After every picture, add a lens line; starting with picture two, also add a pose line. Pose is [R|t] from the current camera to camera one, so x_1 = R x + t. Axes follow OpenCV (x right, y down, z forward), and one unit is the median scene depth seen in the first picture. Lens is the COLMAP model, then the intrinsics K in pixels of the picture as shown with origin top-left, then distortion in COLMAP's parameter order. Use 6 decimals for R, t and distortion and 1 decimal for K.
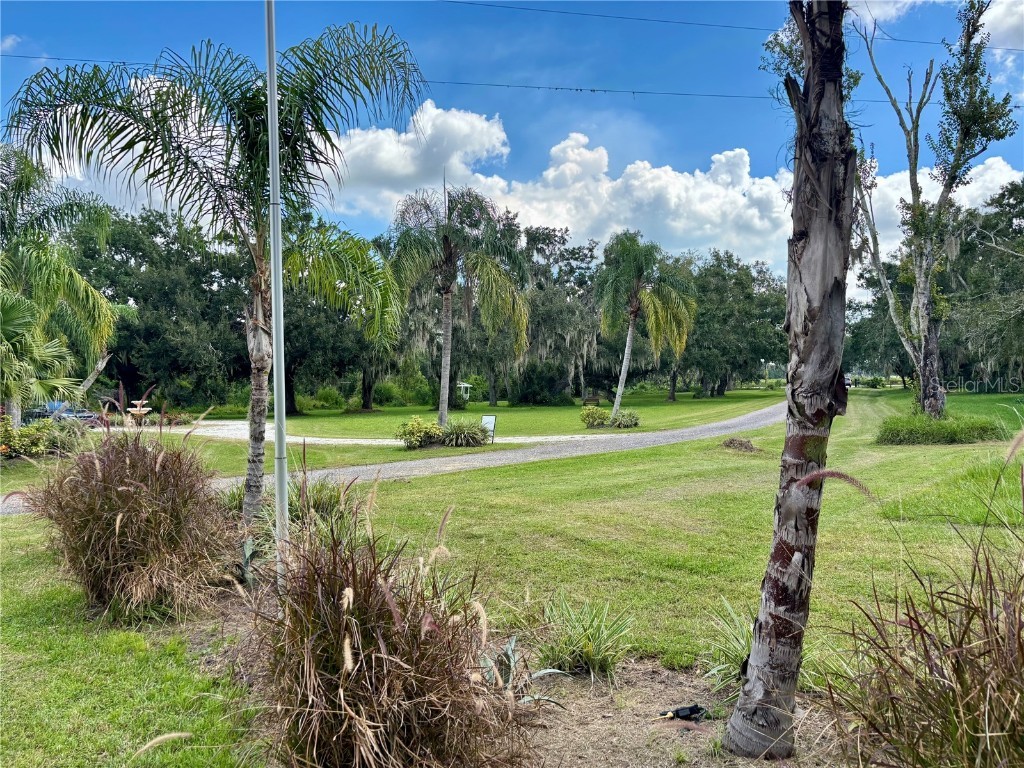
lens RADIAL K [[759.4, 0, 516.2], [0, 759.4, 389.5], [0, 0, 1]] dist [0.029642, -0.039802]
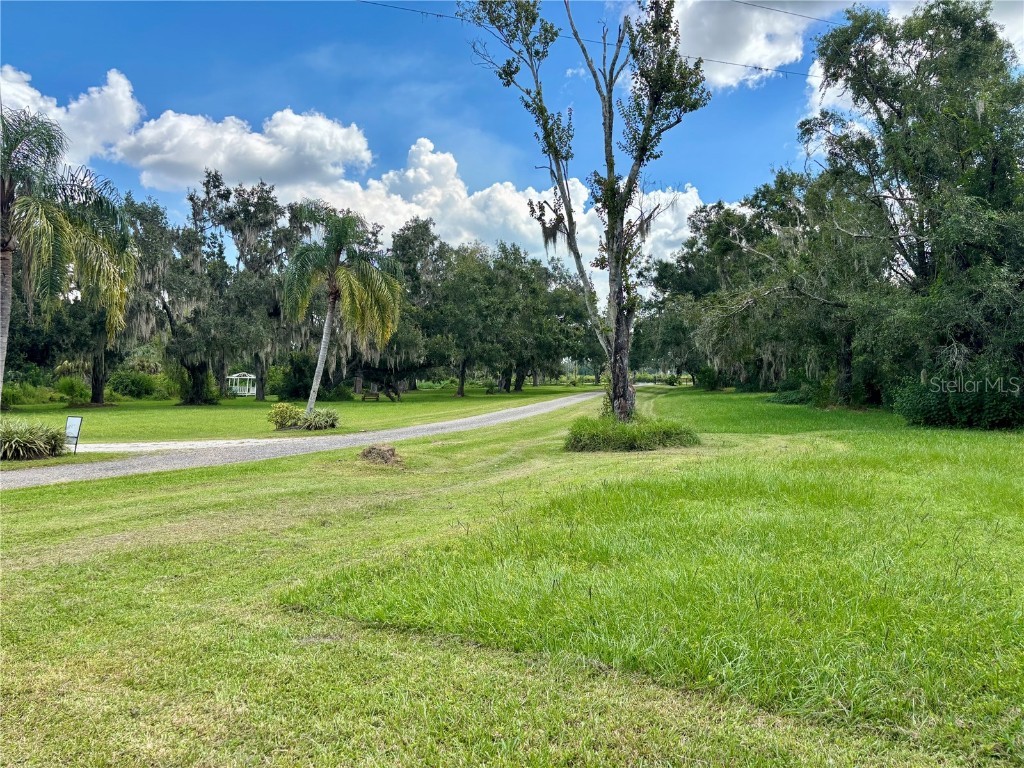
lens RADIAL K [[759.4, 0, 509.6], [0, 759.4, 381.8], [0, 0, 1]] dist [0.029642, -0.039802]
pose [[0.978106, 0.012641, 0.207723, 0.170790], [-0.012174, 0.999920, -0.003522, -0.002230], [-0.207750, 0.000916, 0.978181, 0.119454]]
